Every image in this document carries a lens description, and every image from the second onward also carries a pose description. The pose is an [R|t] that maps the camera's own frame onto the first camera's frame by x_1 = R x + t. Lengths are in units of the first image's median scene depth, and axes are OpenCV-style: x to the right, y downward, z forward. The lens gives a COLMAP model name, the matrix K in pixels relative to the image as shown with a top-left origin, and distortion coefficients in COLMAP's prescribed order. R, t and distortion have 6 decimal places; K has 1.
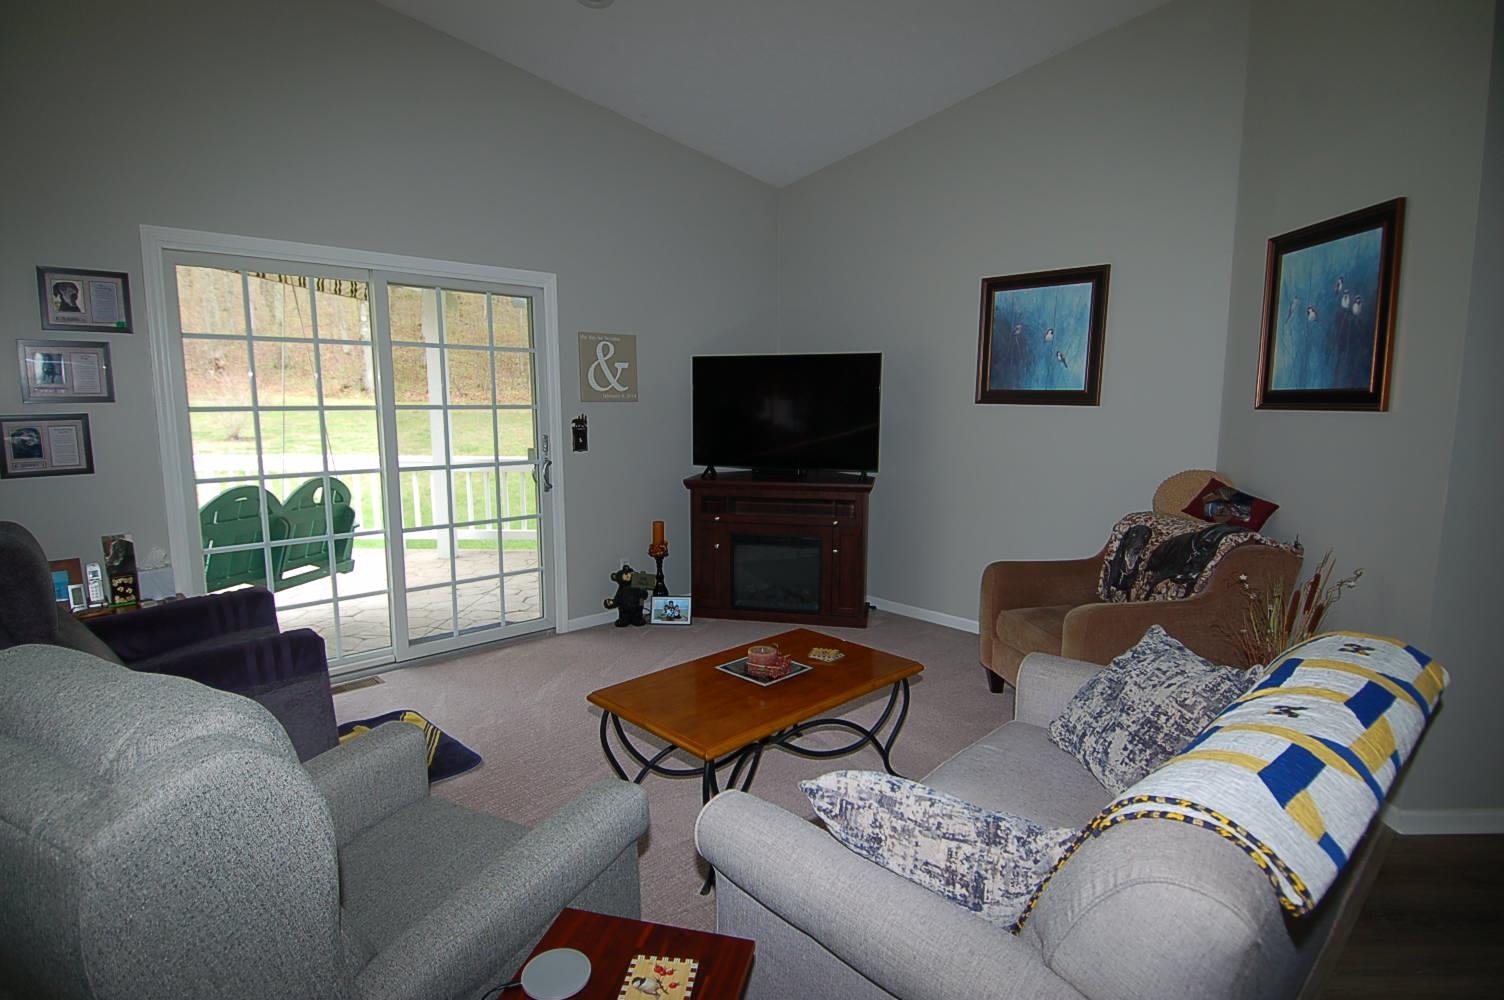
lens RADIAL K [[781.6, 0, 735.4], [0, 781.6, 497.9], [0, 0, 1]] dist [0.017703, -0.015091]
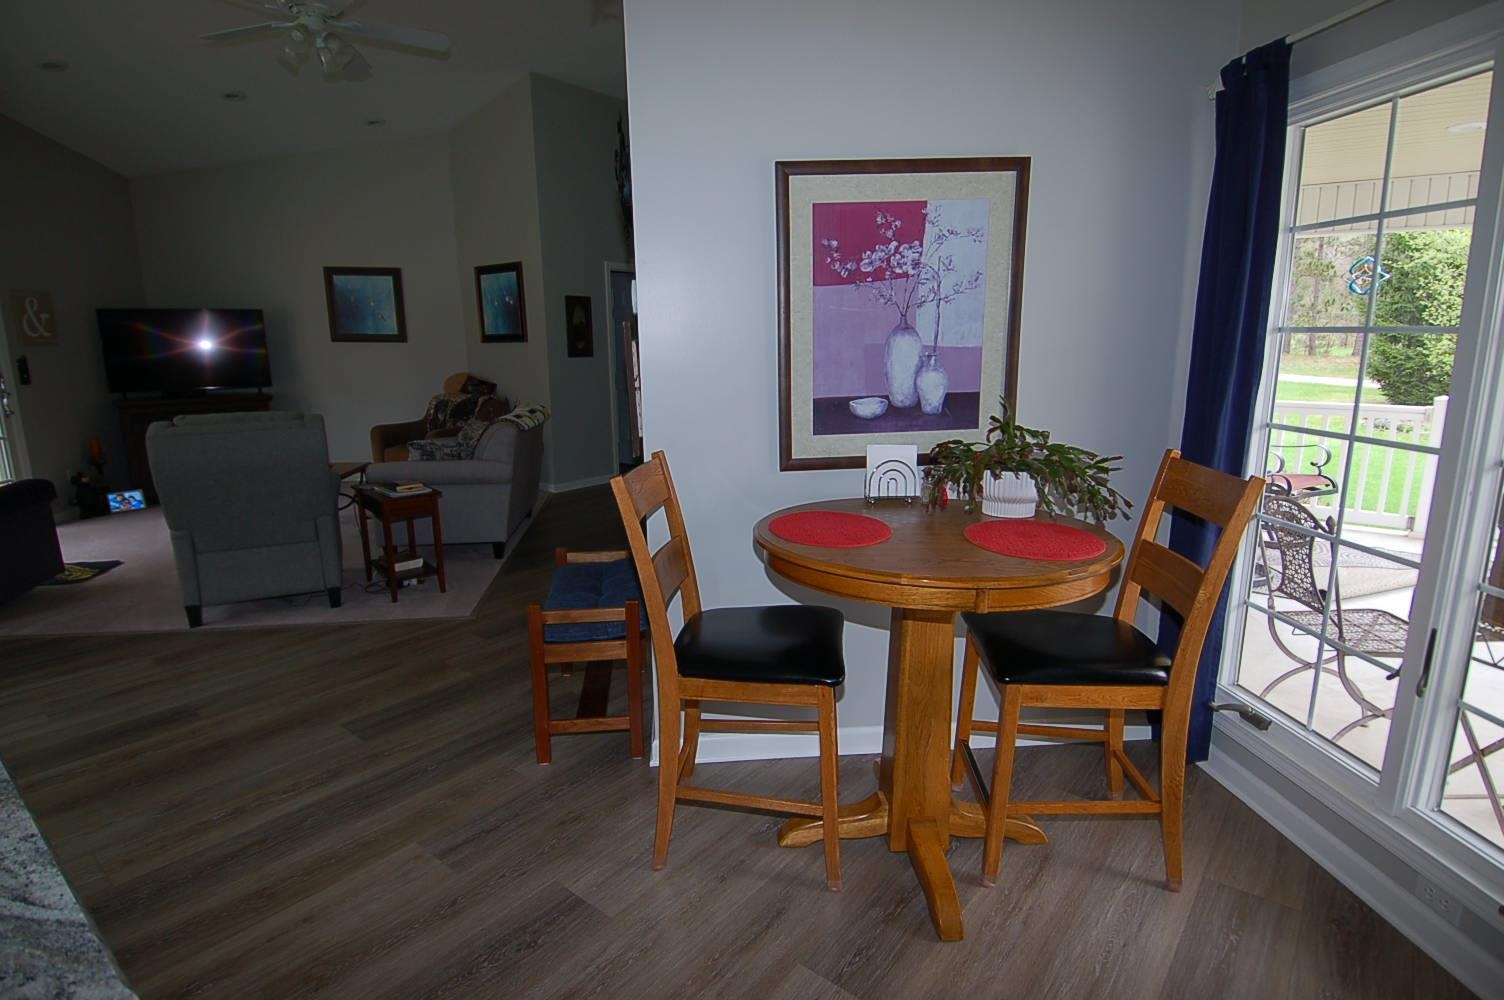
lens RADIAL K [[781.6, 0, 743.0], [0, 781.6, 504.5], [0, 0, 1]] dist [0.017703, -0.015091]
pose [[0.591534, -0.175942, 0.786849, -0.609533], [0.112950, 0.984360, 0.135192, 0.102302], [-0.798329, 0.008904, 0.602156, -0.778989]]
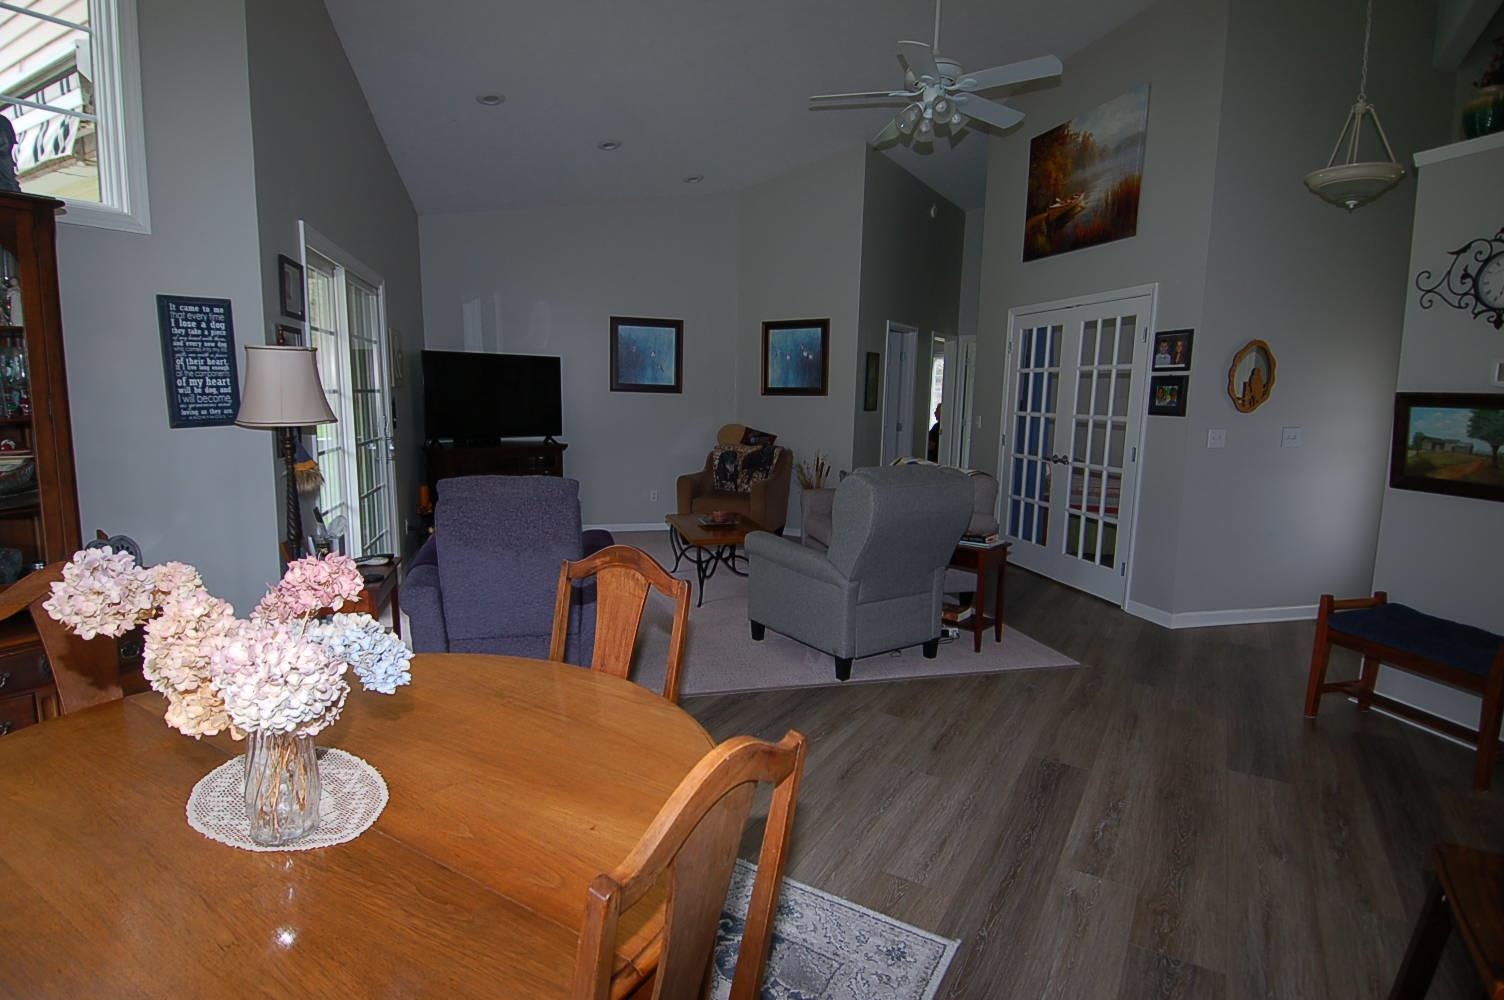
lens RADIAL K [[781.6, 0, 753.3], [0, 781.6, 494.7], [0, 0, 1]] dist [0.017703, -0.015091]
pose [[0.475363, -0.114044, 0.872367, -1.119813], [0.098808, 0.992210, 0.075870, -0.000596], [-0.874224, 0.050131, 0.482929, -0.053258]]
